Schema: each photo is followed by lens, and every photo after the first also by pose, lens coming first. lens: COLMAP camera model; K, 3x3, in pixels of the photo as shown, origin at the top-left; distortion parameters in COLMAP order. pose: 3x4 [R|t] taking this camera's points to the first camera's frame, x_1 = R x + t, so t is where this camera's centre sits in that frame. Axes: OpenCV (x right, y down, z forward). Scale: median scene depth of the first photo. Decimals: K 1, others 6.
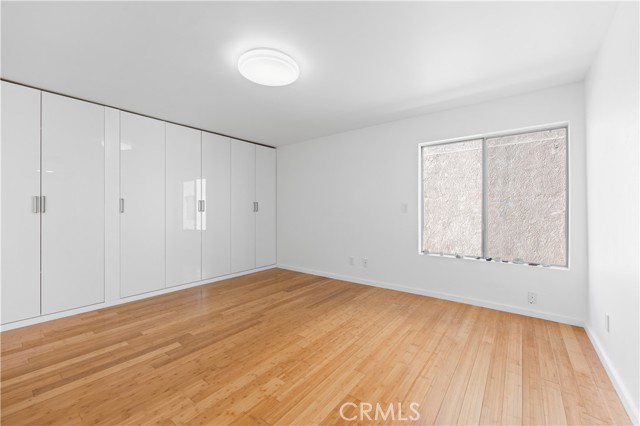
lens RADIAL K [[253.4, 0, 332.7], [0, 253.4, 212.2], [0, 0, 1]] dist [-0.001267, -0.000160]
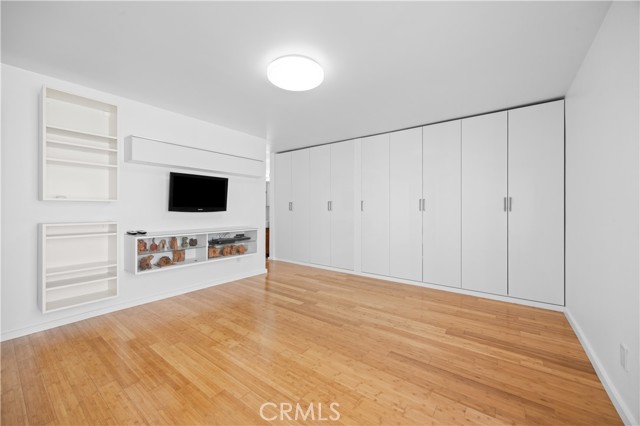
lens RADIAL K [[249.7, 0, 316.3], [0, 249.7, 206.2], [0, 0, 1]] dist [0.001966, 0.000103]
pose [[-0.015366, -0.011193, -0.999819, 0.645981], [-0.009659, 0.999892, -0.011045, -0.007348], [0.999835, 0.009488, -0.015472, 0.895146]]
